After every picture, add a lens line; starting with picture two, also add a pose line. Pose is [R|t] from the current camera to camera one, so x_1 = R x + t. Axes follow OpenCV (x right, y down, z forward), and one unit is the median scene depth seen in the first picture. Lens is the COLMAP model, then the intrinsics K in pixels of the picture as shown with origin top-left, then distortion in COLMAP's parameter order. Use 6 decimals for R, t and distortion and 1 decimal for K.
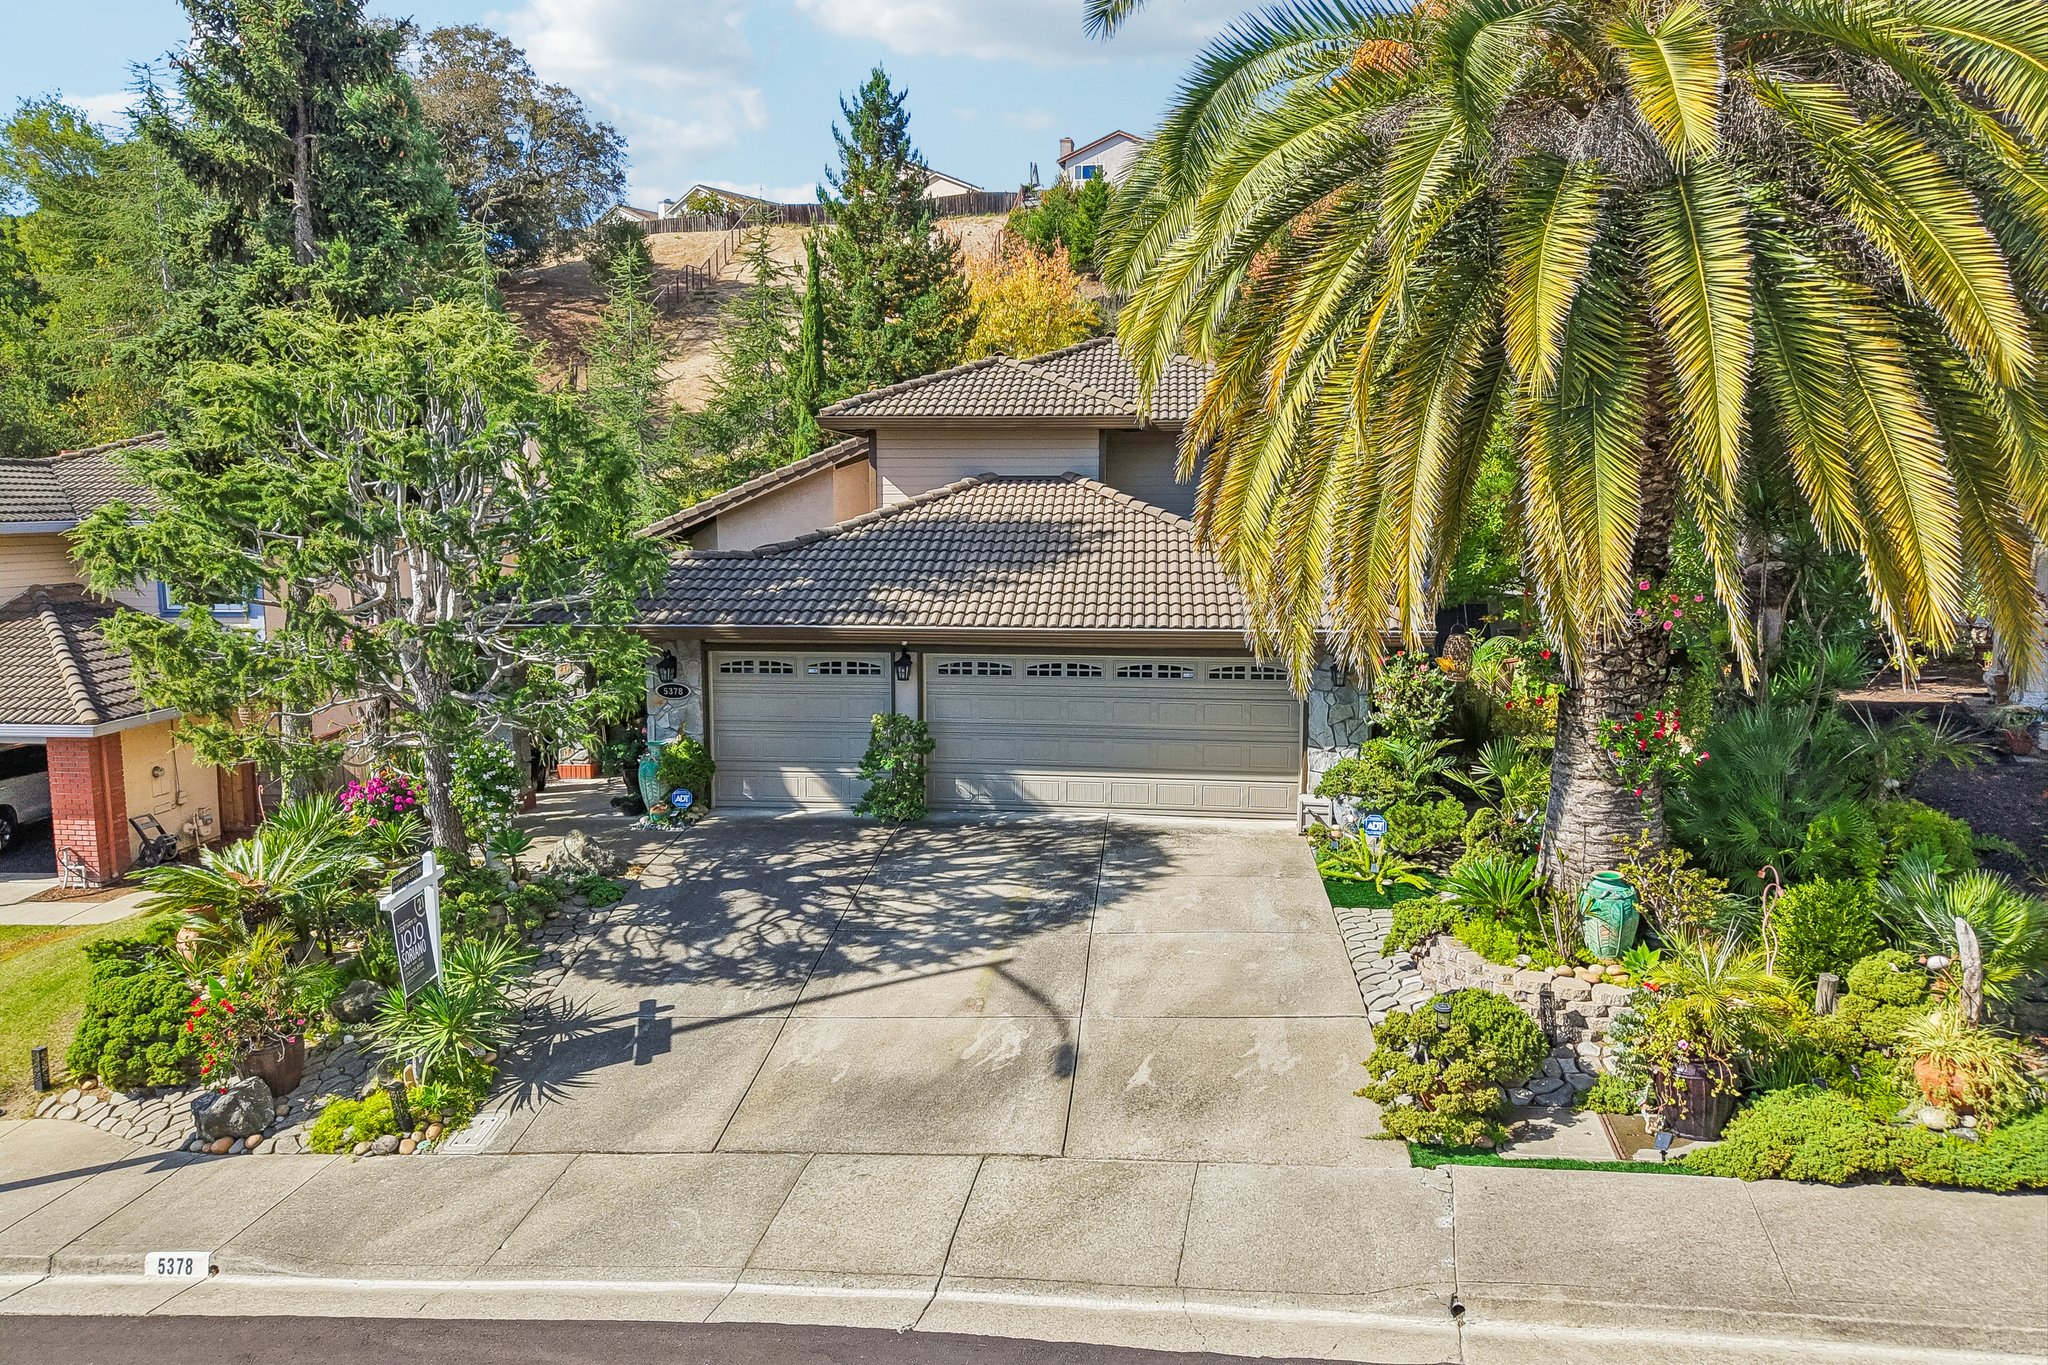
lens RADIAL K [[1376.3, 0, 1024.0], [0, 1376.3, 682.5], [0, 0, 1]] dist [0.002665, -0.004101]
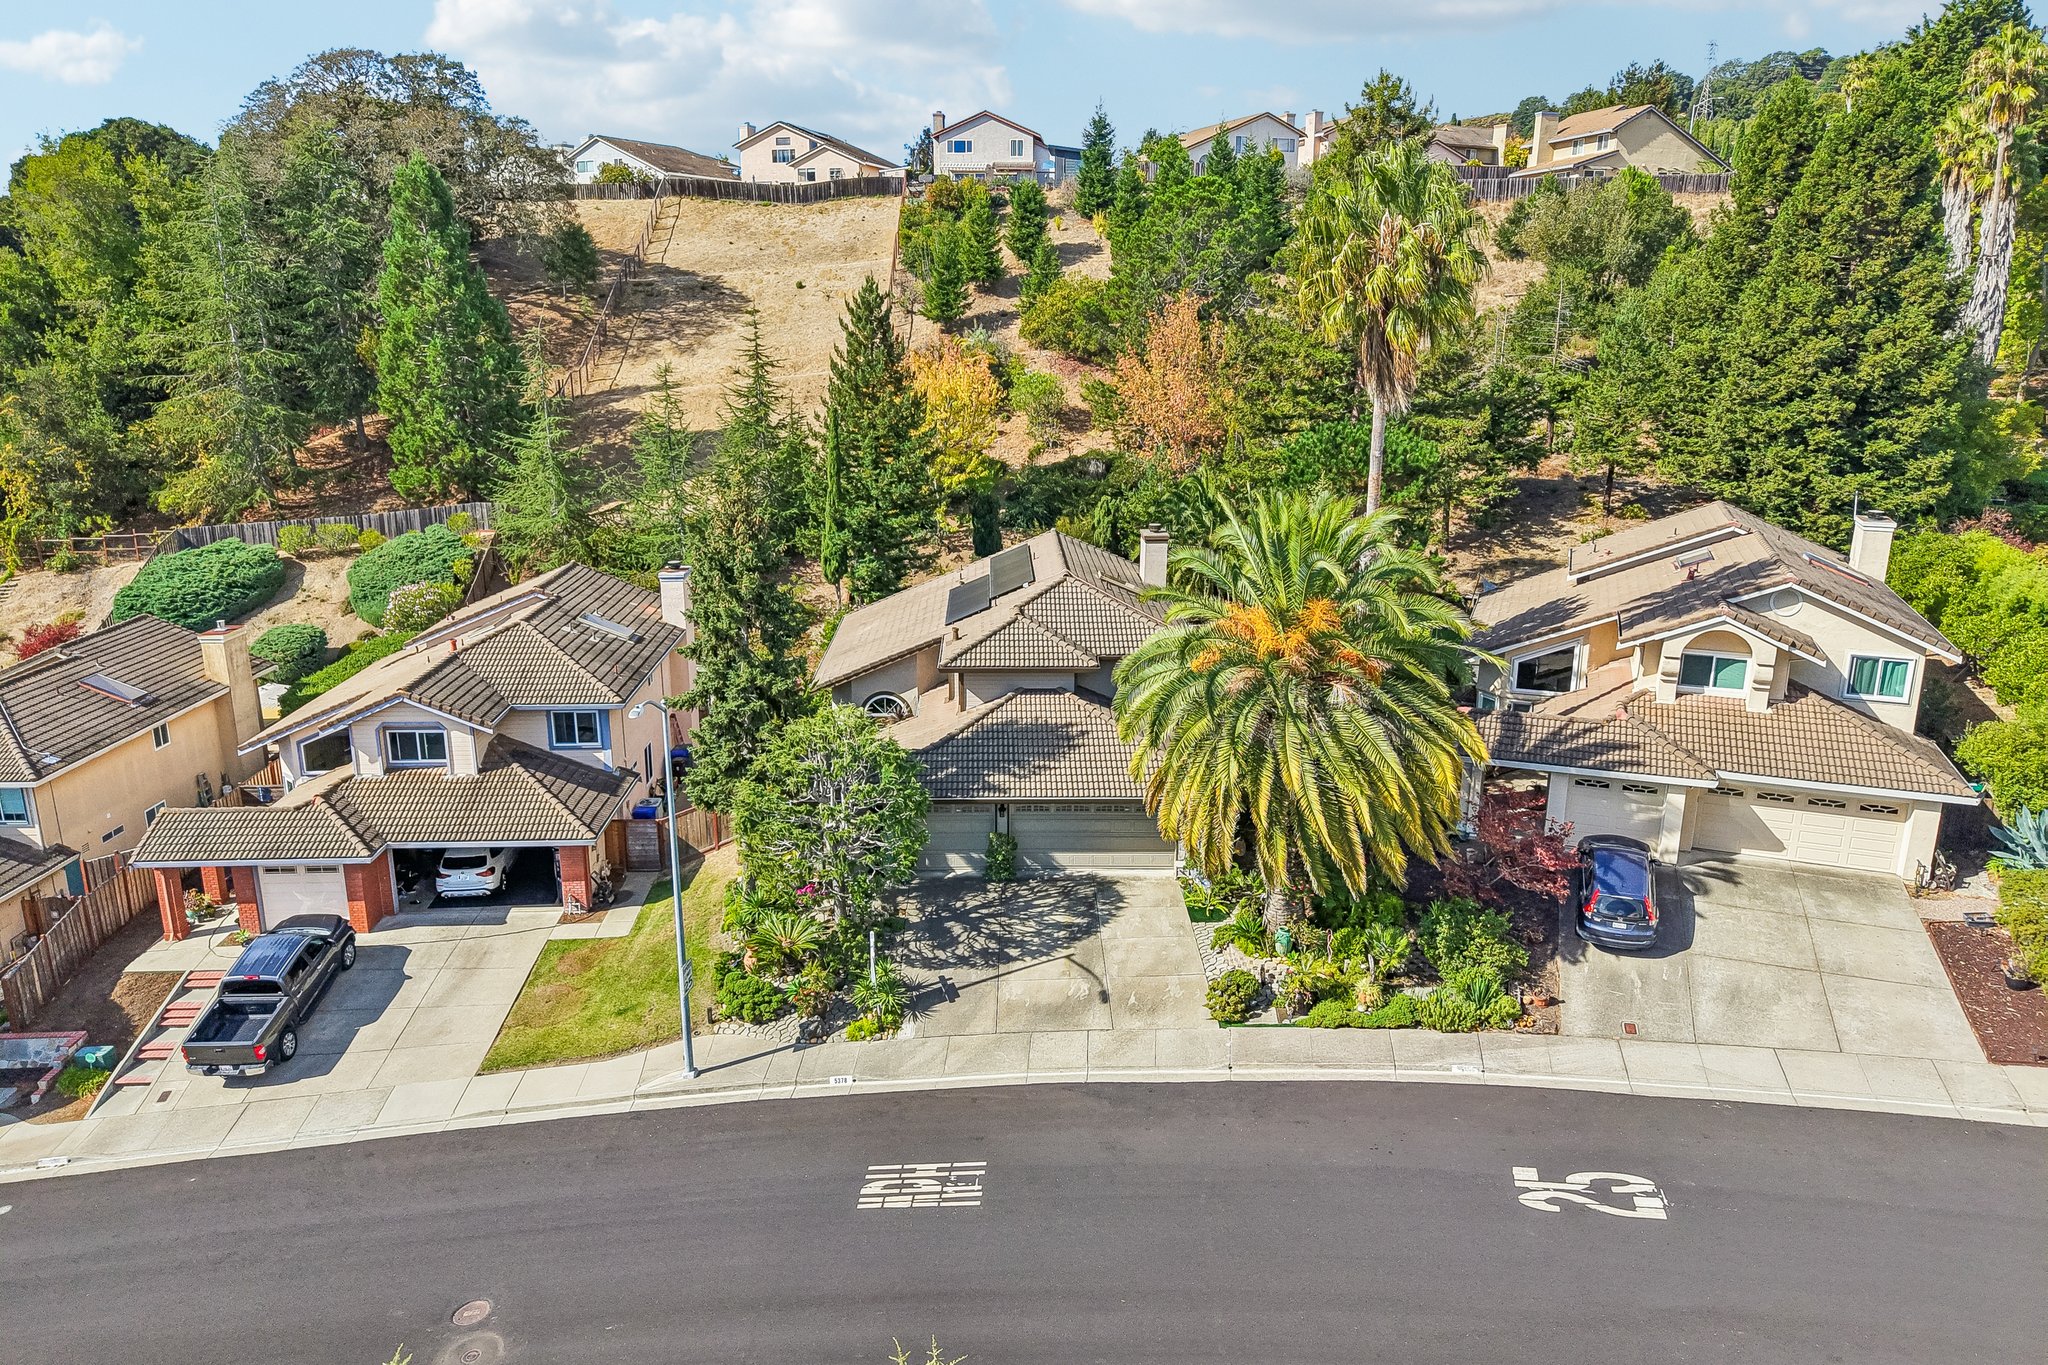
lens RADIAL K [[1375.0, 0, 1023.5], [0, 1375.0, 684.9], [0, 0, 1]] dist [0.002218, -0.004223]
pose [[0.992132, -0.028002, 0.122024, -0.401739], [0.010997, 0.990390, 0.137861, -0.656662], [-0.124712, -0.135435, 0.982906, -1.476793]]
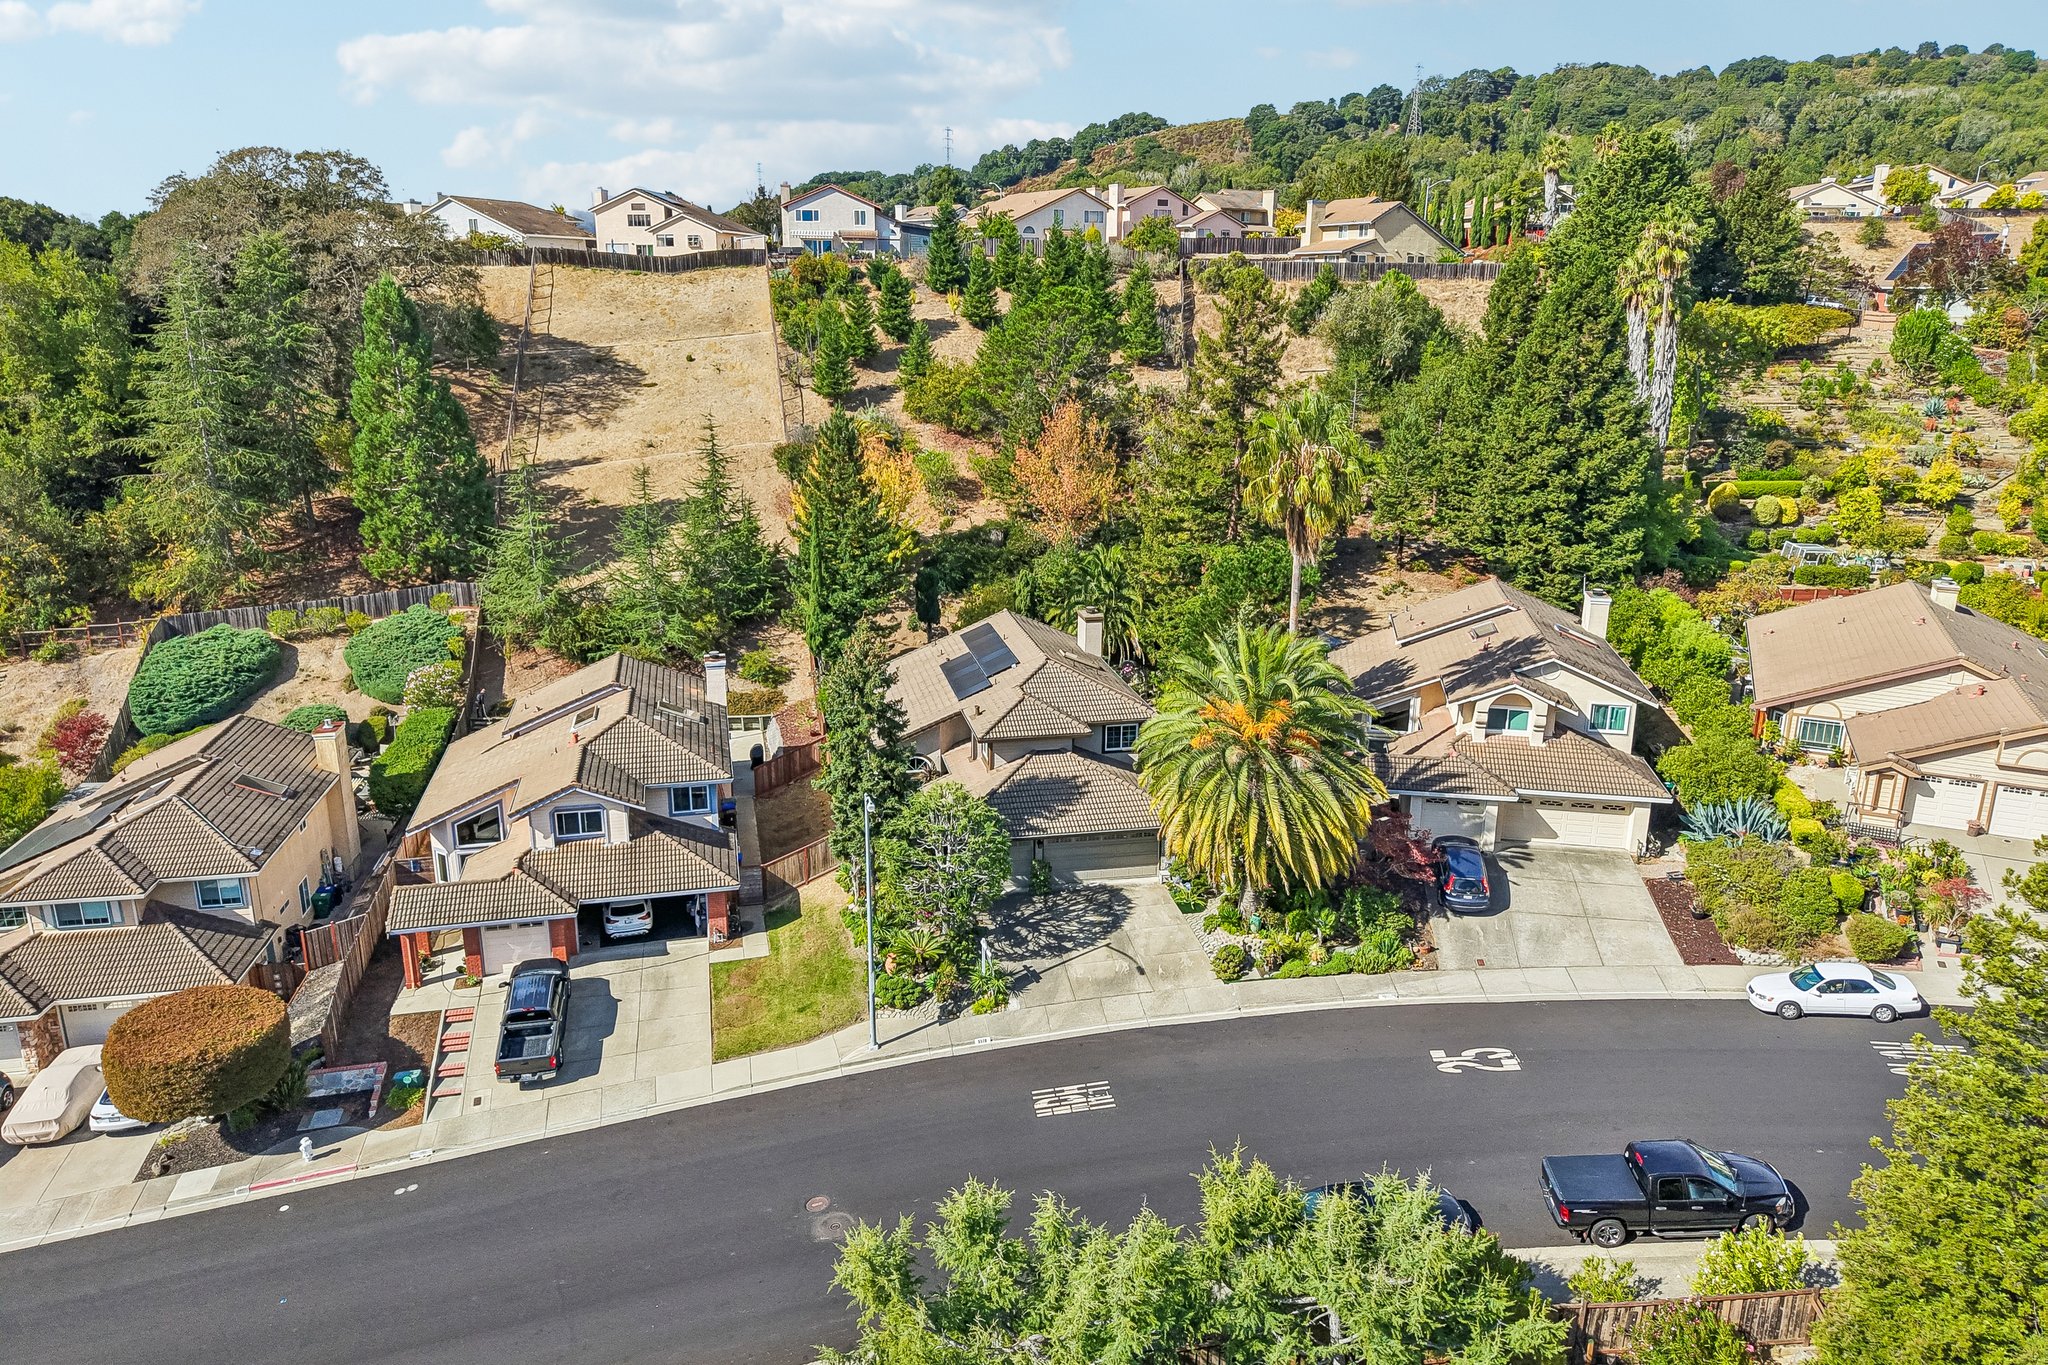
lens RADIAL K [[1375.0, 0, 1025.1], [0, 1375.0, 681.9], [0, 0, 1]] dist [0.002252, -0.003856]
pose [[0.953428, -0.076431, 0.291777, -1.256771], [0.031554, 0.987328, 0.155522, -1.082585], [-0.299967, -0.139073, 0.943758, -2.365804]]
